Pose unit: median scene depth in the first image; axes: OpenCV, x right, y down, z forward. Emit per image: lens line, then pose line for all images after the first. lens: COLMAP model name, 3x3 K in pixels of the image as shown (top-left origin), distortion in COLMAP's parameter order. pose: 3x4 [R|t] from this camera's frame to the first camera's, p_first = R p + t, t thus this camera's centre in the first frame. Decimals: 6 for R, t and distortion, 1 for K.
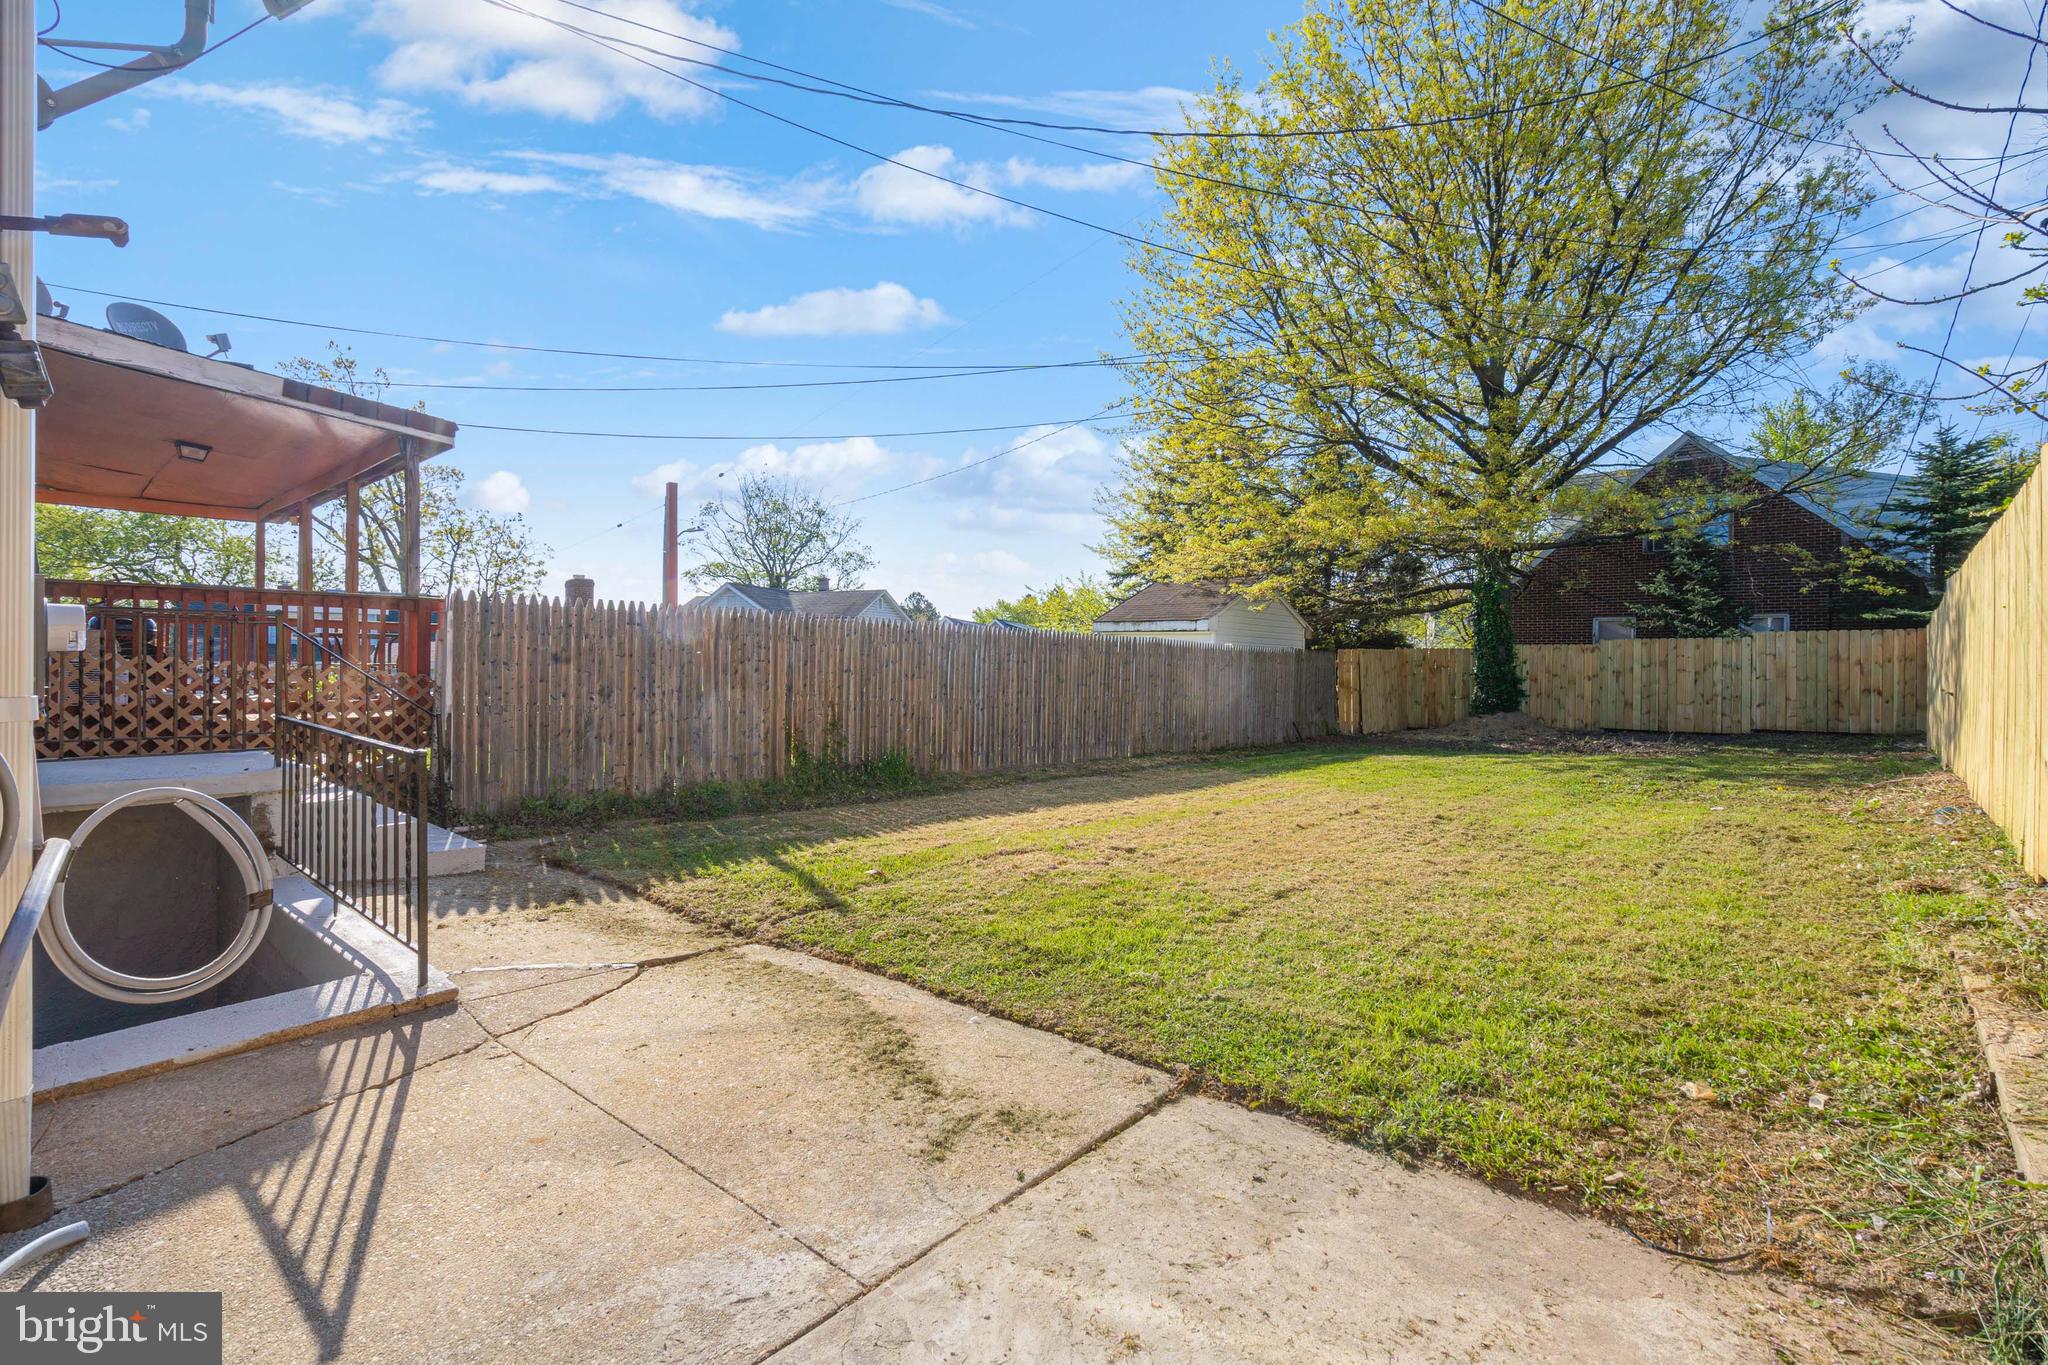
lens RADIAL K [[950.1, 0, 1032.3], [0, 950.1, 673.2], [0, 0, 1]] dist [-0.003743, 0.000178]
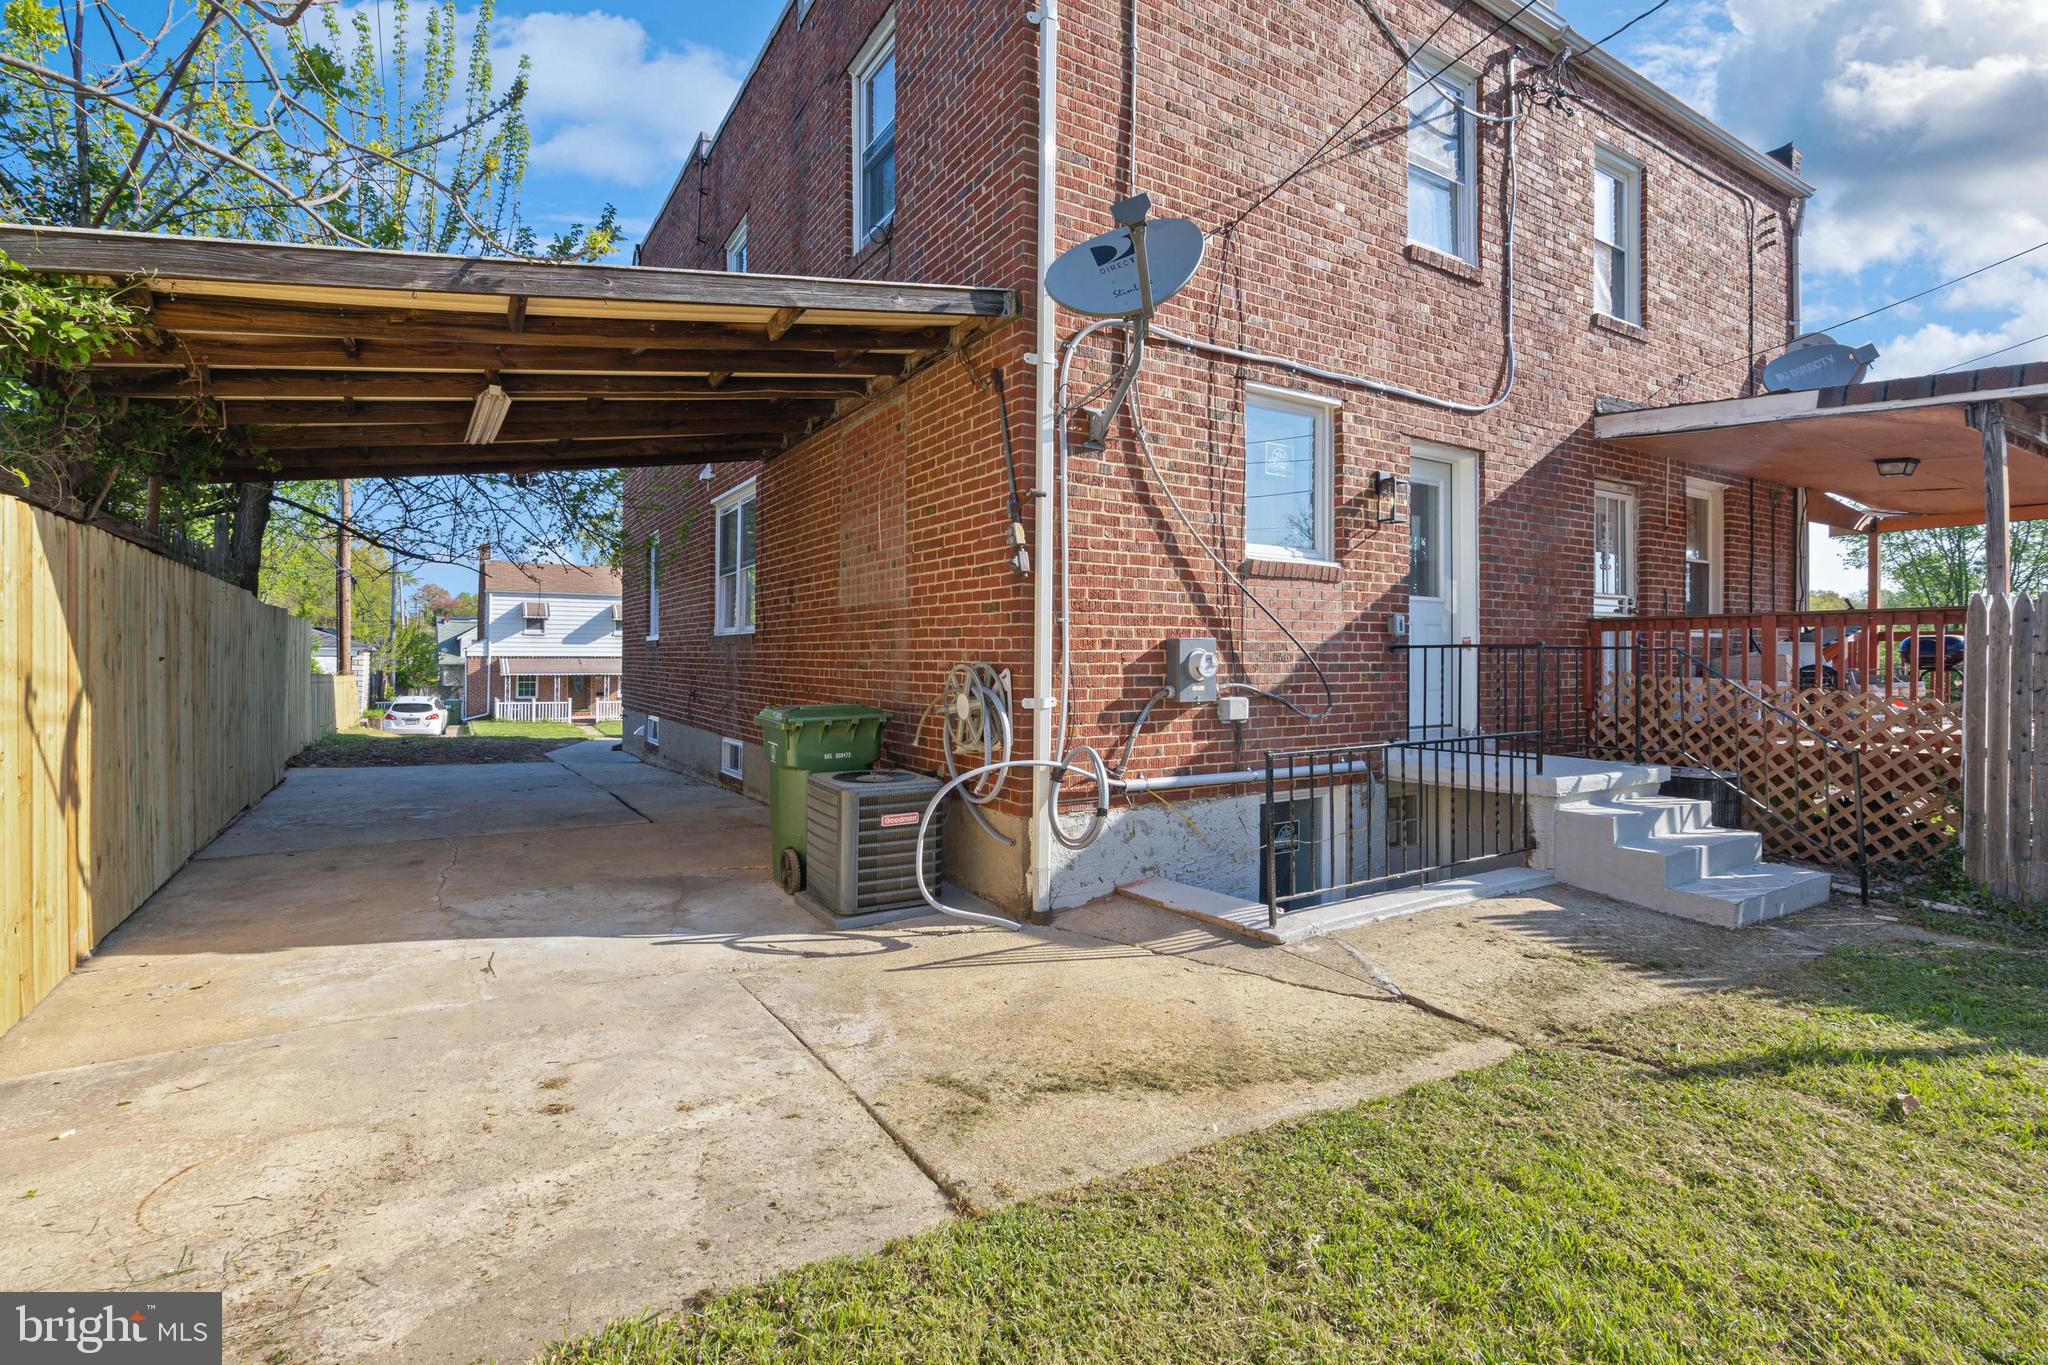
lens RADIAL K [[950.1, 0, 991.5], [0, 950.1, 647.9], [0, 0, 1]] dist [-0.003743, 0.000178]
pose [[-0.329275, -0.028176, -0.943814, 0.775706], [-0.014497, 0.999588, -0.024783, -0.031527], [0.944123, 0.005522, -0.329547, 1.050915]]
